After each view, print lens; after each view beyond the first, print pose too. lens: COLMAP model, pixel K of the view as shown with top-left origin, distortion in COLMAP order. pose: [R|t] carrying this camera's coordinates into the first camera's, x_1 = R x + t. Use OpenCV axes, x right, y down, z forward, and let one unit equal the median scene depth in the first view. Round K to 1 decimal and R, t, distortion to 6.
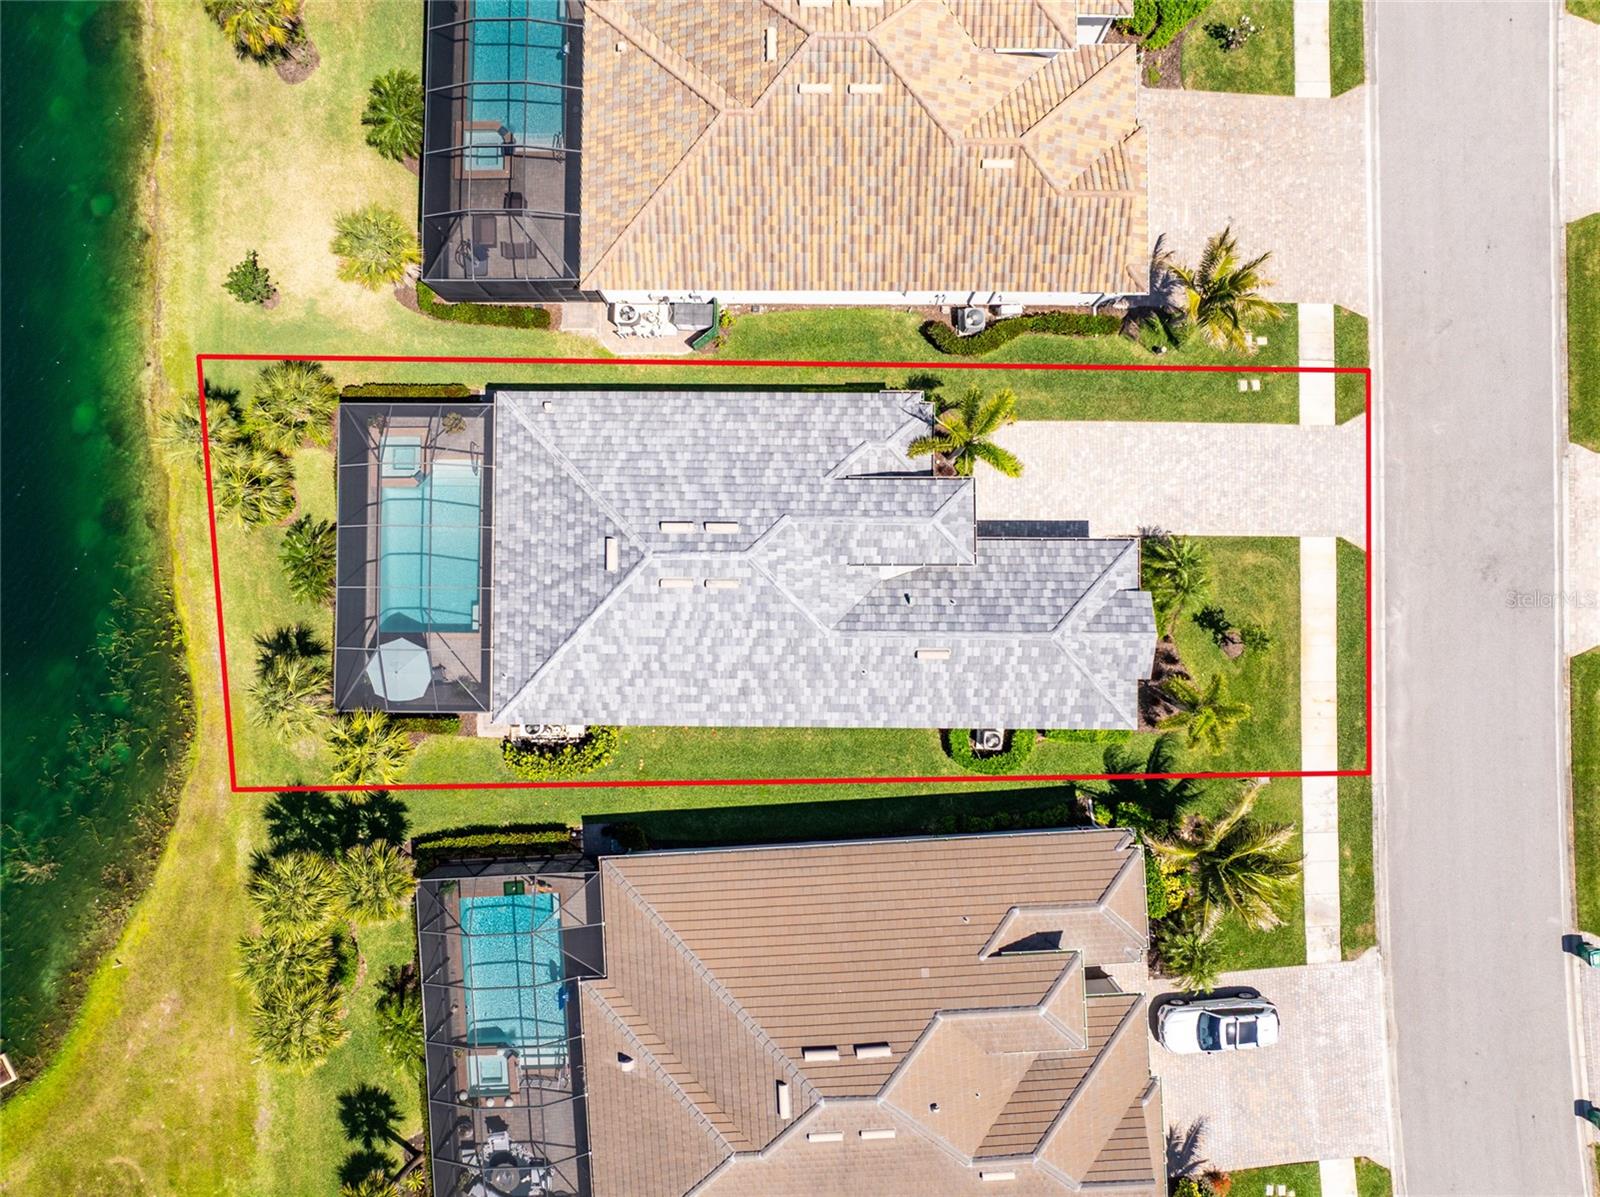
lens RADIAL K [[1128.3, 0, 799.0], [0, 1128.3, 587.9], [0, 0, 1]] dist [-0.041050, 0.009113]
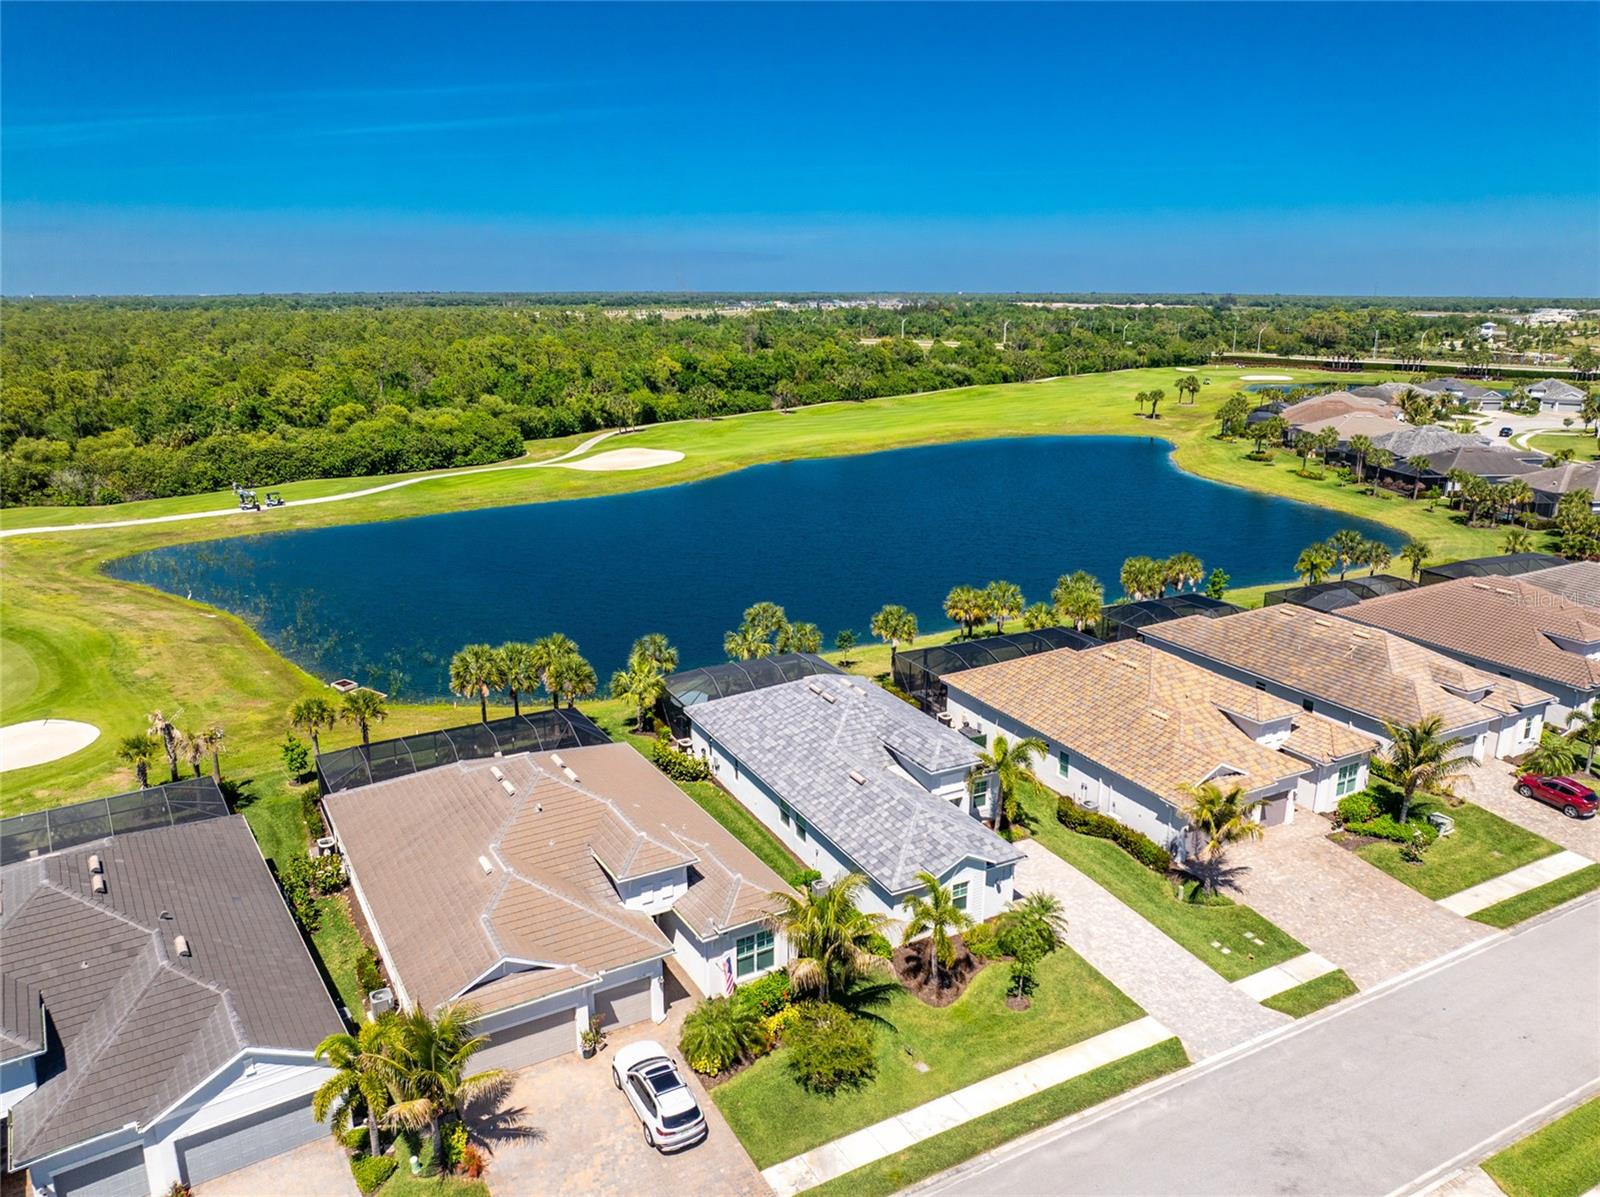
lens RADIAL K [[1126.3, 0, 798.4], [0, 1126.3, 590.2], [0, 0, 1]] dist [-0.037682, -0.000346]
pose [[0.459695, 0.240800, -0.854807, 1.159932], [-0.888014, 0.136104, -0.439212, 0.669470], [0.010581, 0.960984, 0.276401, 0.403698]]
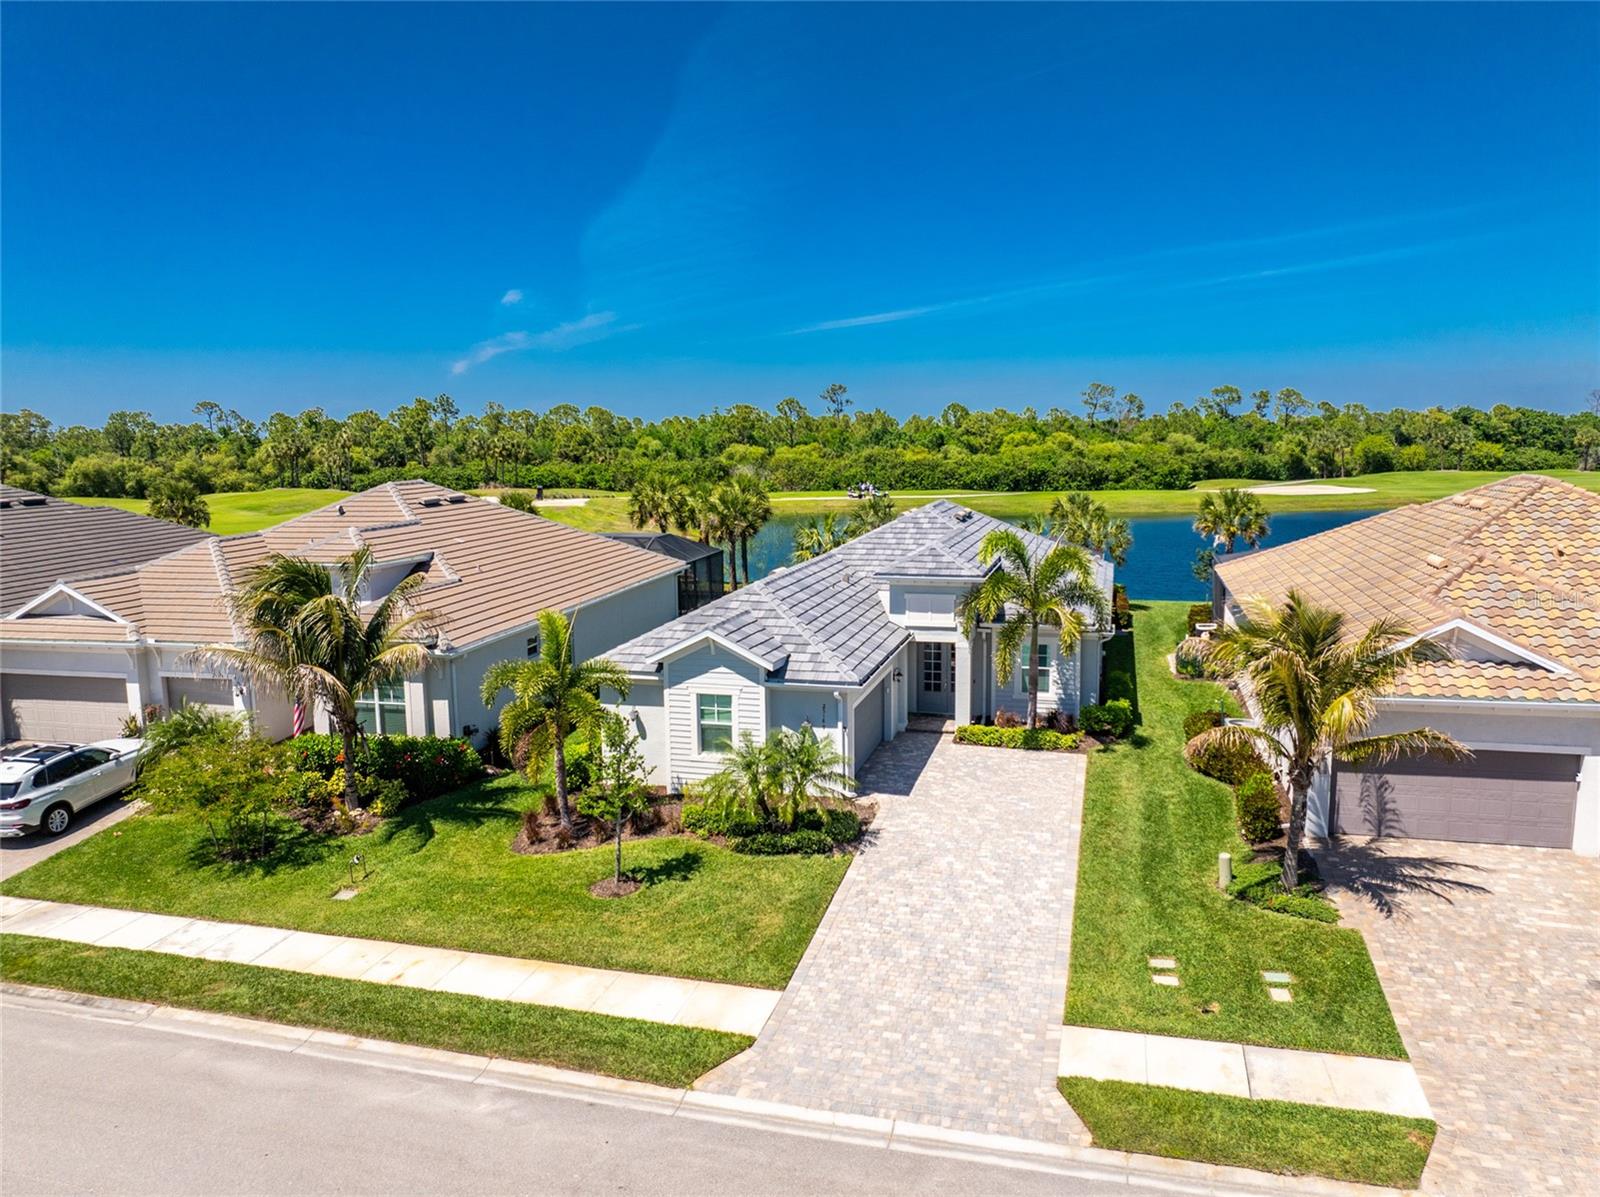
lens RADIAL K [[1126.3, 0, 798.4], [0, 1126.3, 590.2], [0, 0, 1]] dist [-0.037682, -0.000346]
pose [[-0.266397, 0.146829, -0.952614, 0.897859], [-0.963228, -0.004680, 0.268644, -0.176746], [0.034987, 0.989151, 0.142677, 0.875993]]
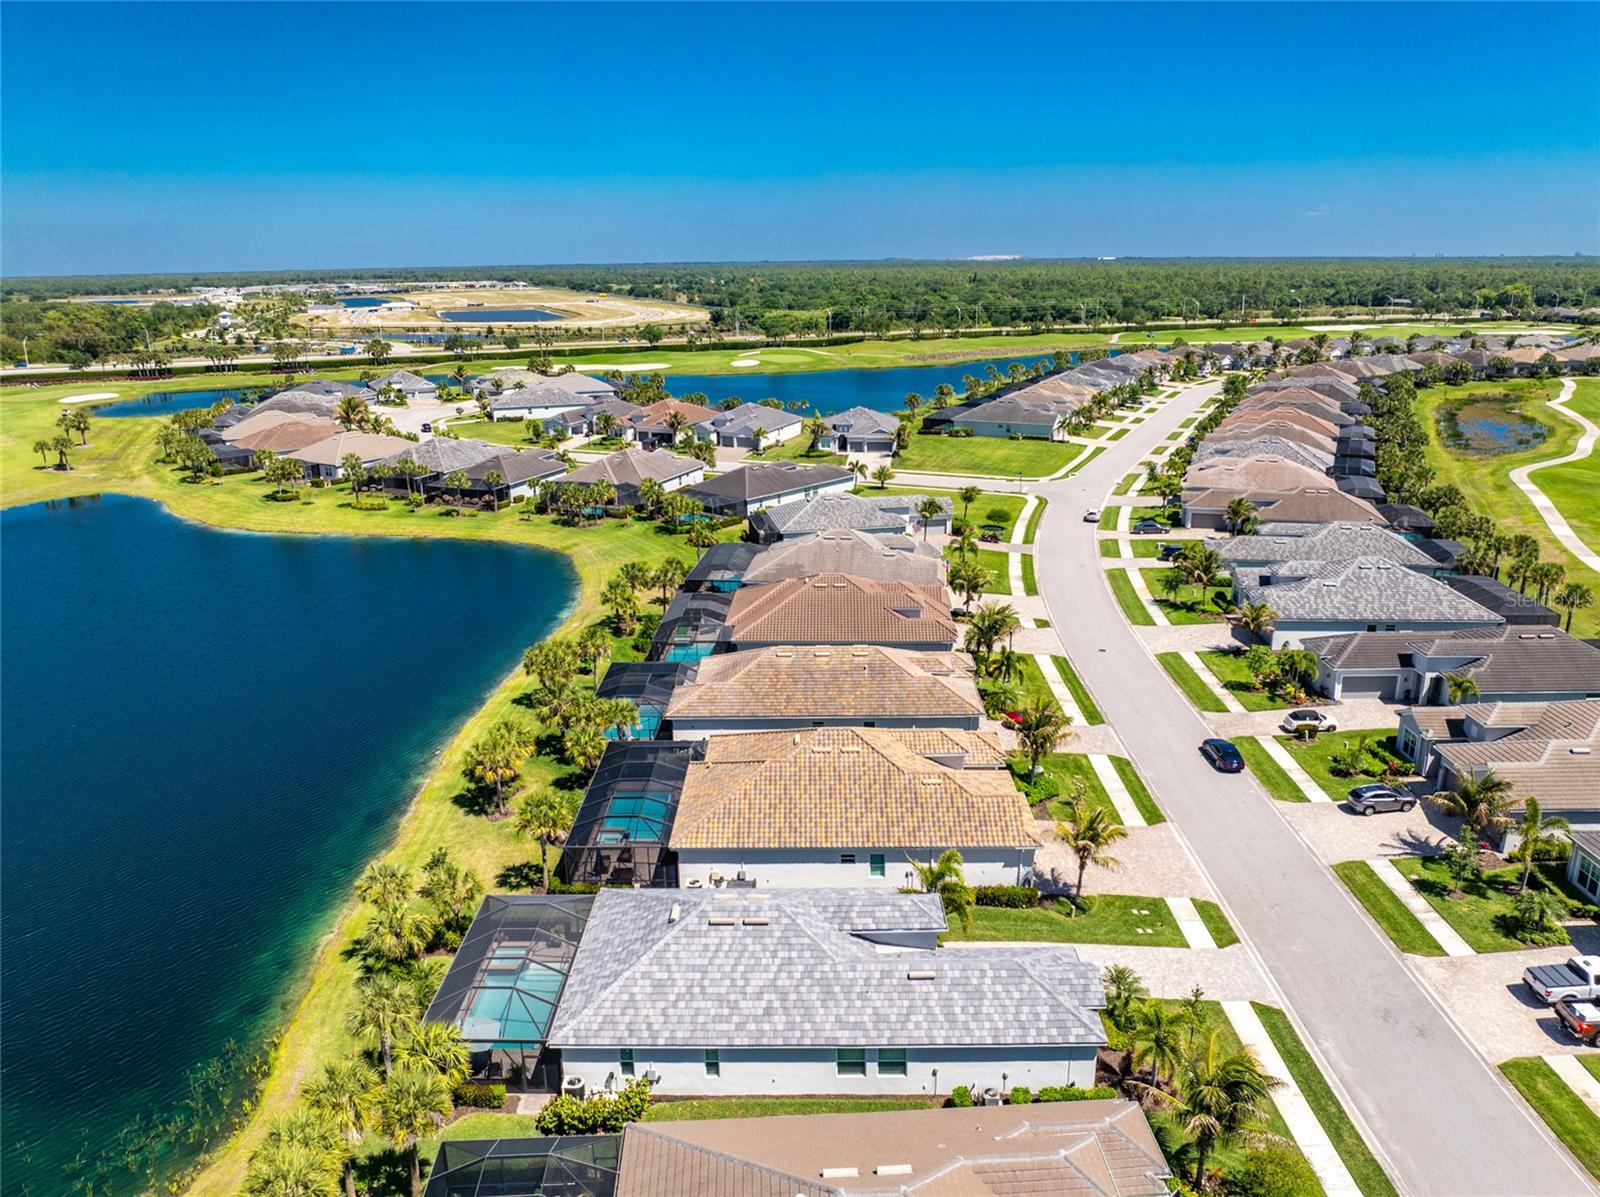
lens RADIAL K [[1128.3, 0, 799.0], [0, 1128.3, 587.9], [0, 0, 1]] dist [-0.041050, 0.009113]
pose [[0.999972, 0.002156, -0.007233, -0.008557], [-0.007546, 0.299851, -0.953956, 1.091831], [0.000112, 0.953983, 0.299859, 0.216832]]
